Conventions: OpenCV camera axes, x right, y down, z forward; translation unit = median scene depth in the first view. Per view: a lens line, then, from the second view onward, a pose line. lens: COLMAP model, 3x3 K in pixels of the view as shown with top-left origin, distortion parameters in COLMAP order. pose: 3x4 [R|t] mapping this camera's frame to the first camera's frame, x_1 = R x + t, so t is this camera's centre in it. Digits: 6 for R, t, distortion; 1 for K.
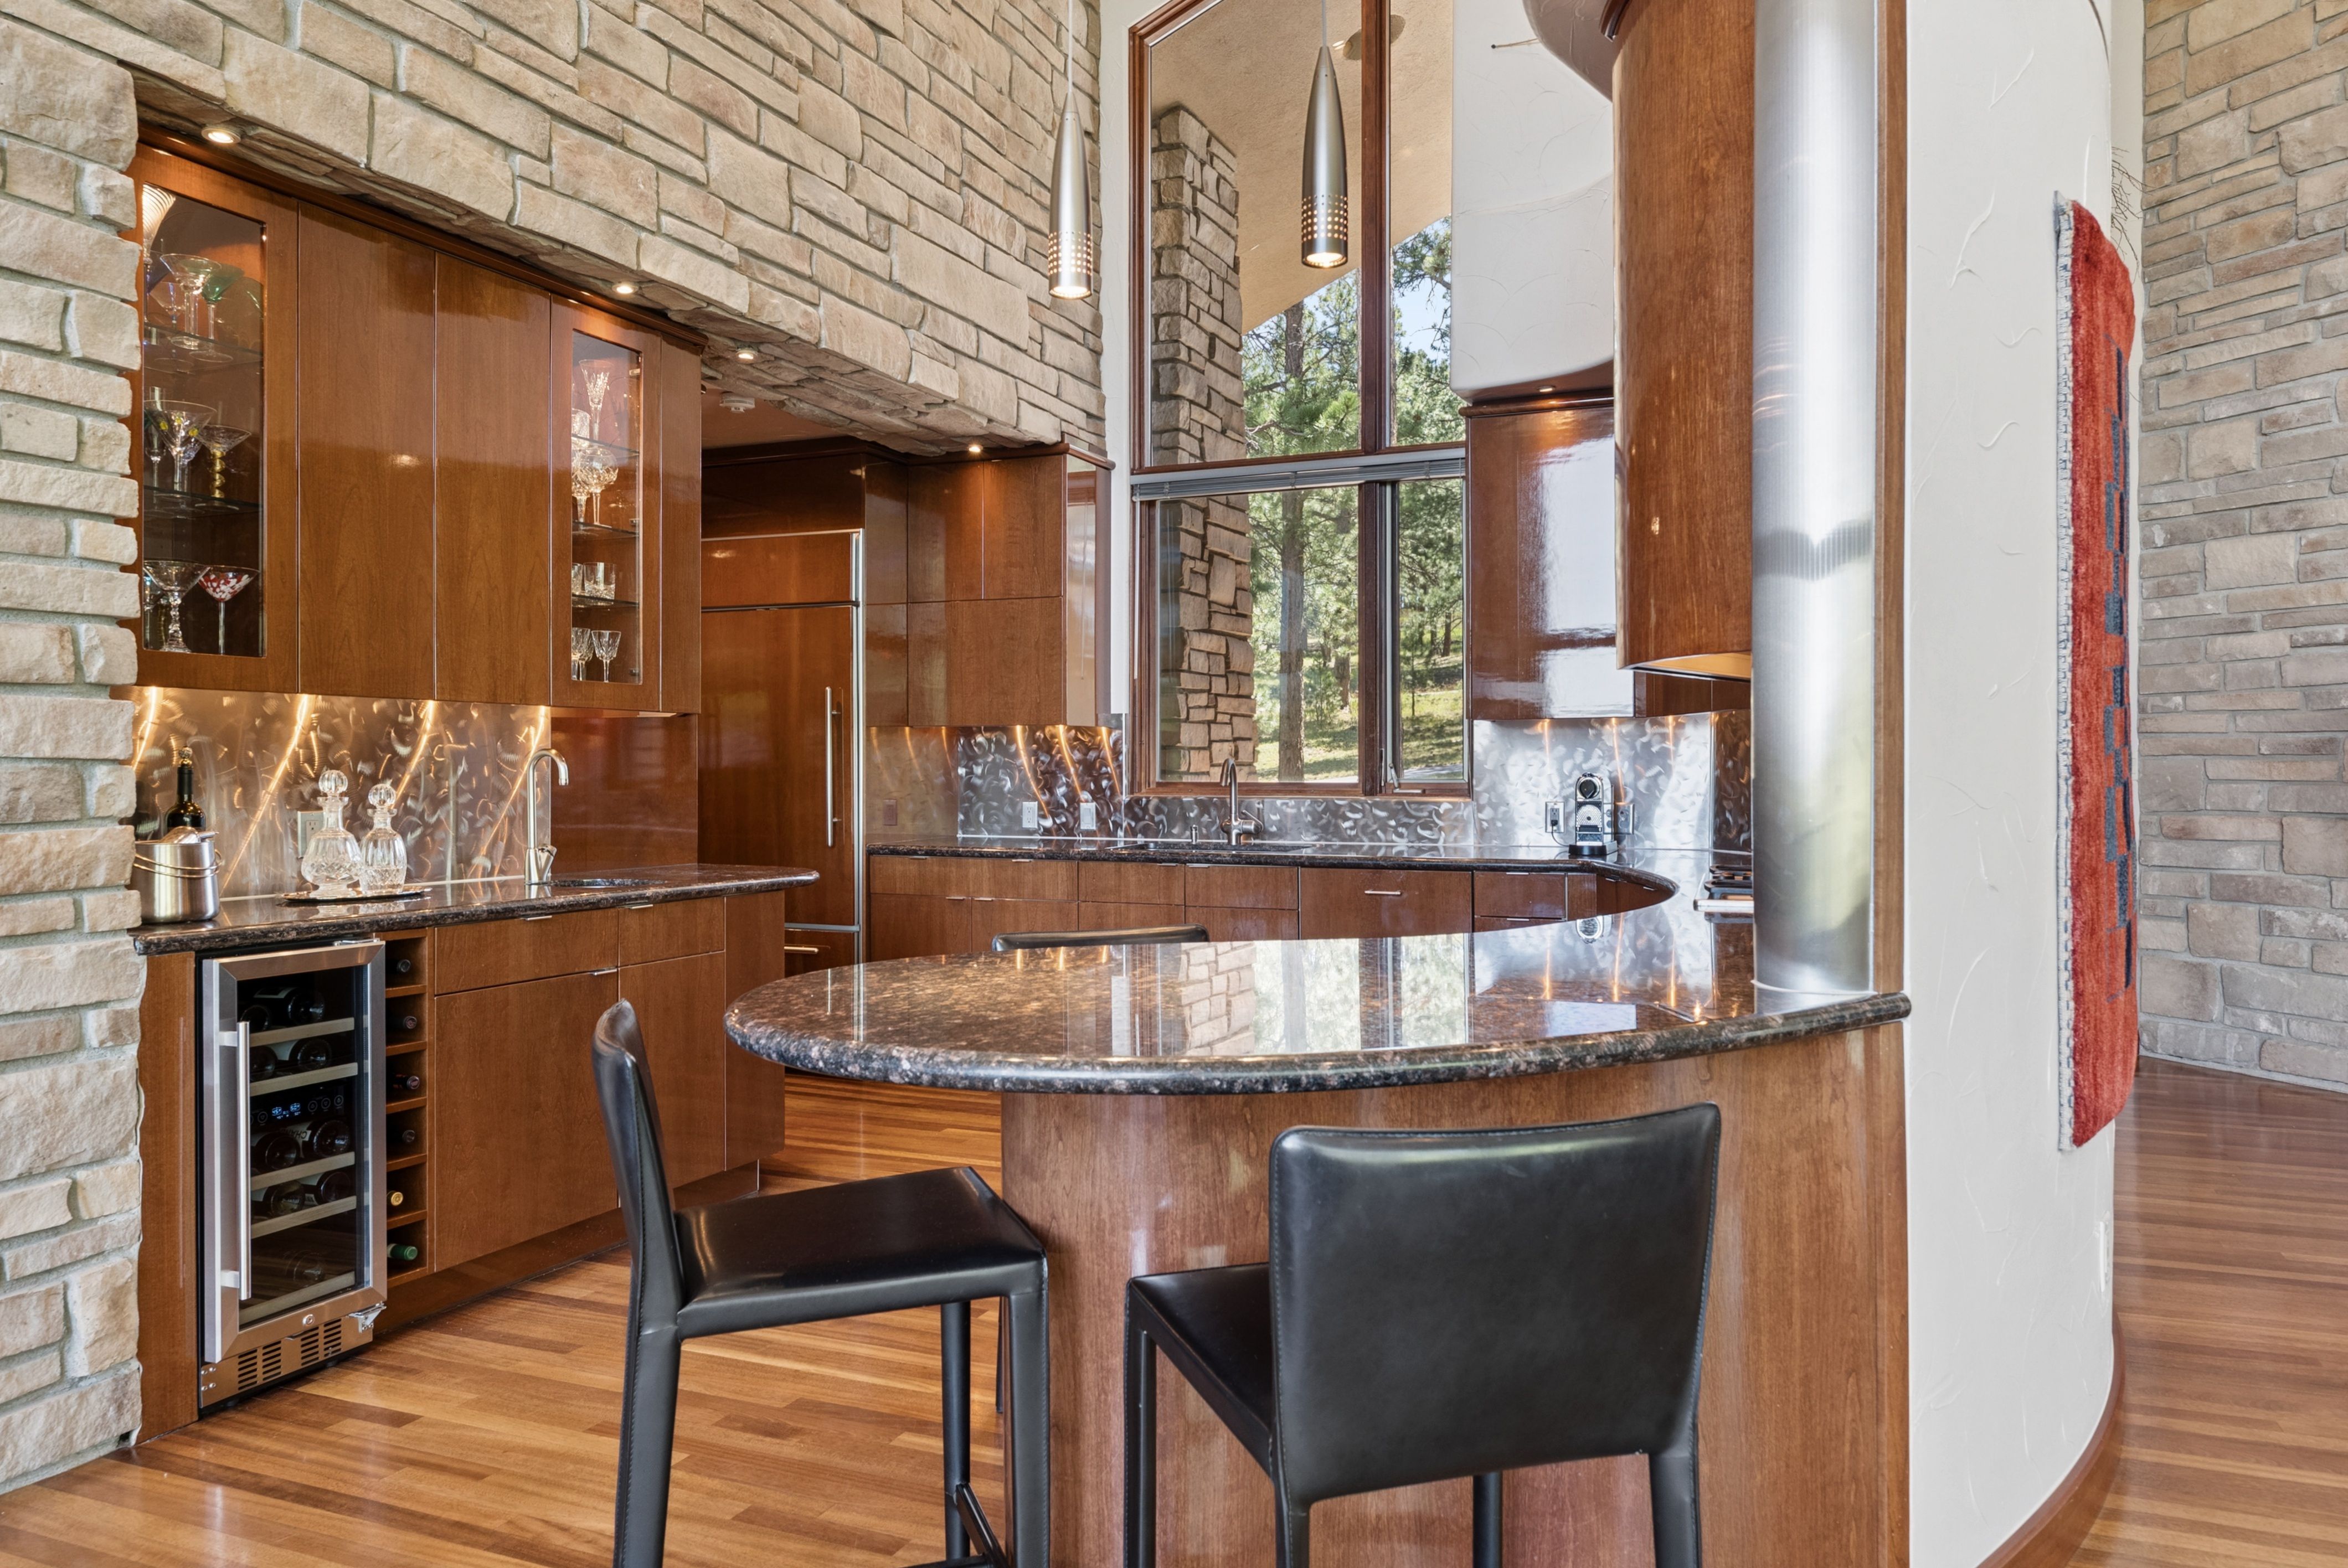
lens RADIAL K [[1596.4, 0, 1175.8], [0, 1596.4, 771.8], [0, 0, 1]] dist [0.004737, 0.001416]
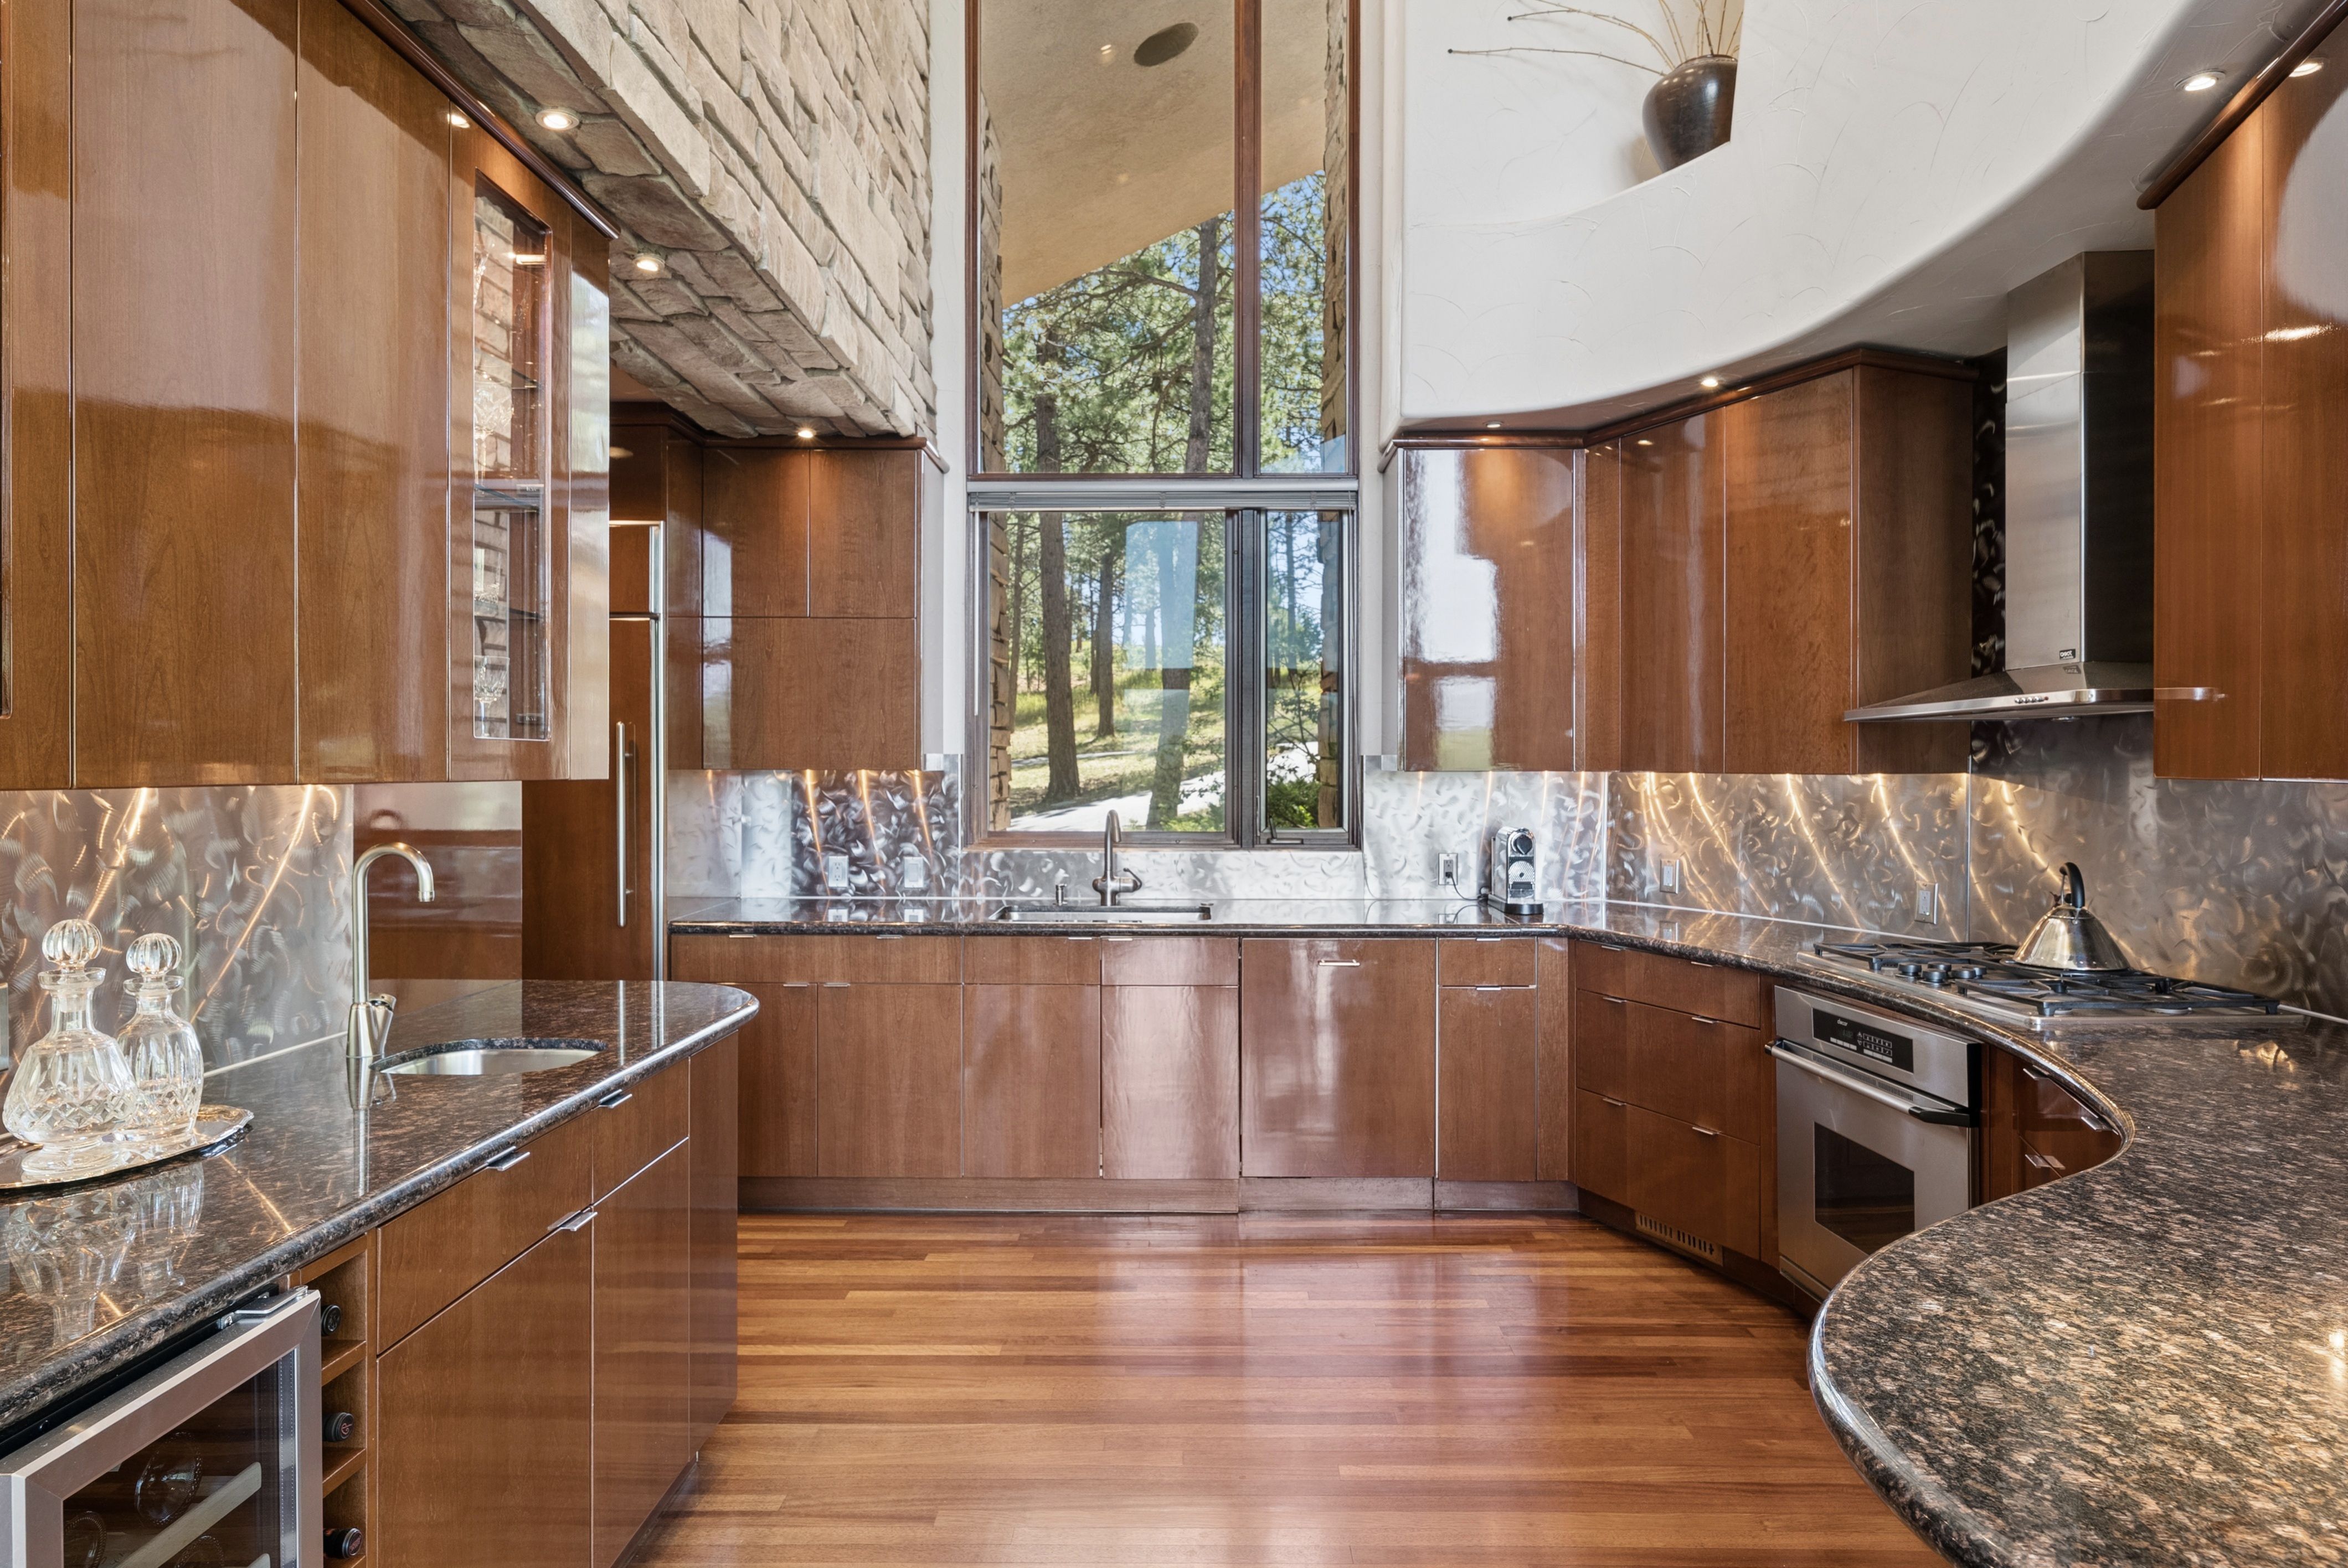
lens RADIAL K [[1383.5, 0, 1174.1], [0, 1383.5, 783.6], [0, 0, 1]] dist [0.003981, 0.006125]
pose [[0.923978, -0.003400, 0.382431, -0.301232], [-0.001682, 0.999915, 0.012953, -0.042987], [-0.382442, -0.012612, 0.923893, 0.361720]]
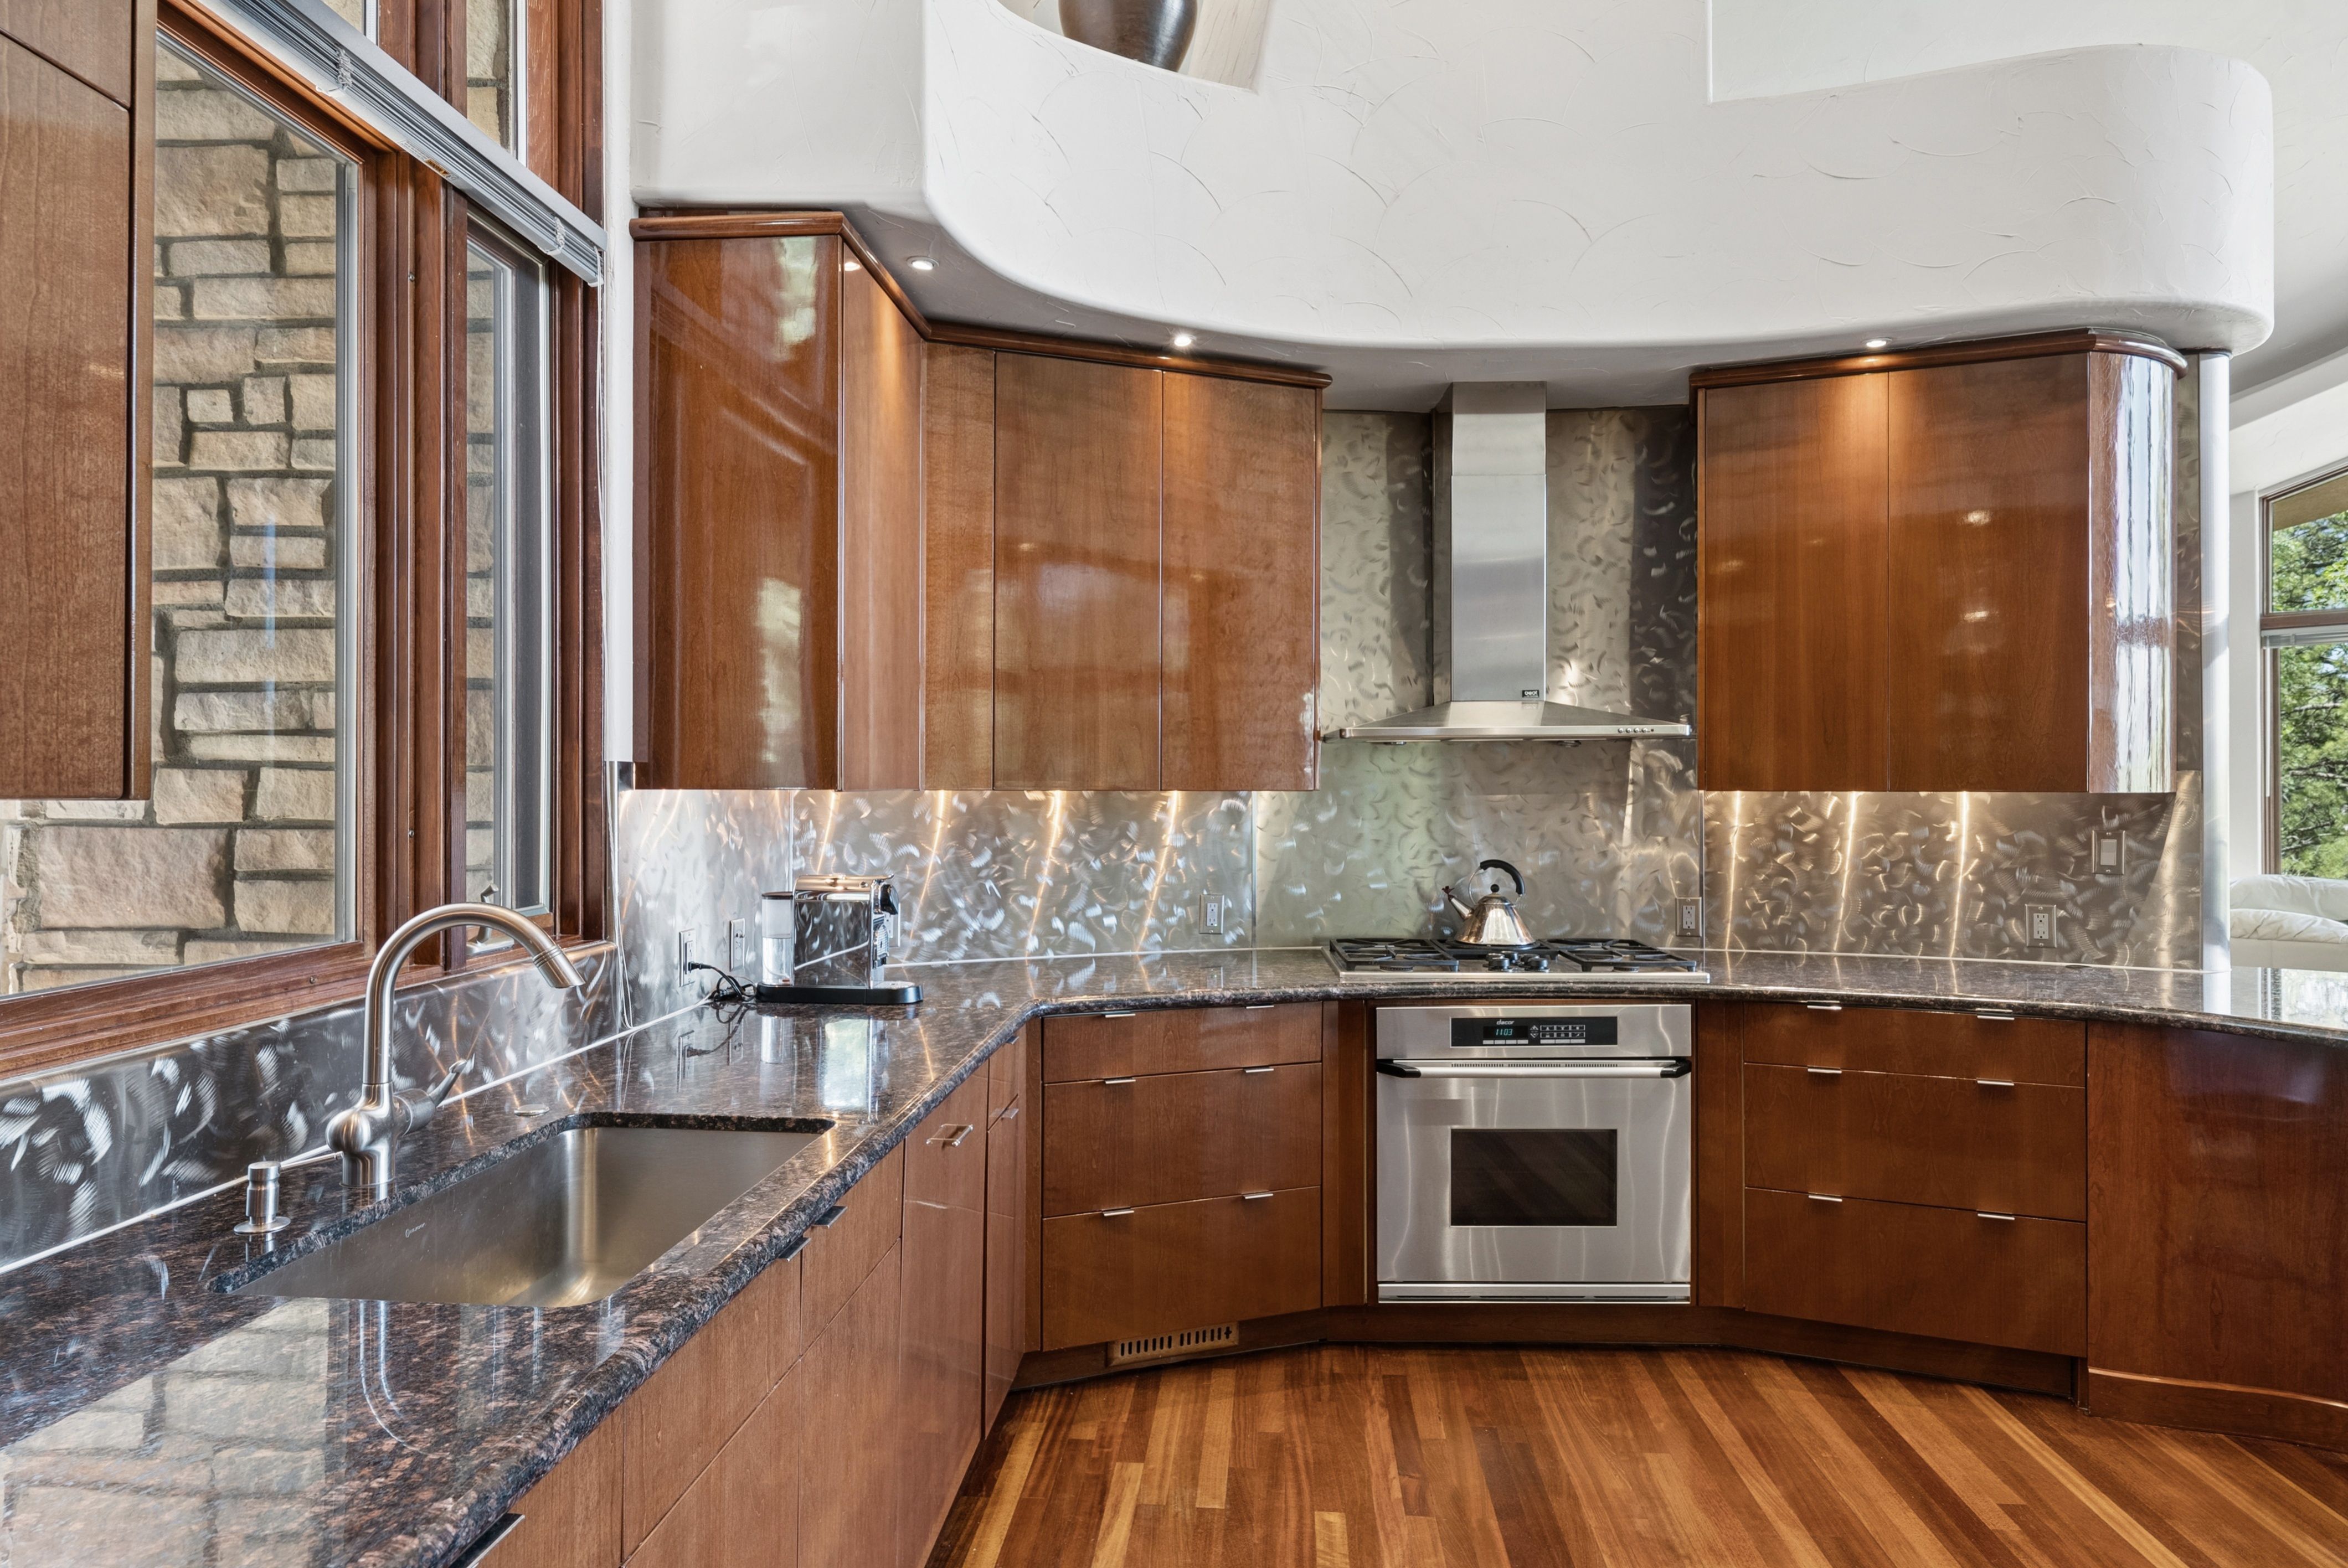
lens RADIAL K [[1383.5, 0, 1175.7], [0, 1383.5, 776.8], [0, 0, 1]] dist [0.003981, 0.006125]
pose [[-0.322657, -0.008684, 0.946476, -0.376920], [0.005775, 0.999921, 0.011143, -0.057107], [-0.946498, 0.009062, -0.322582, 1.382302]]
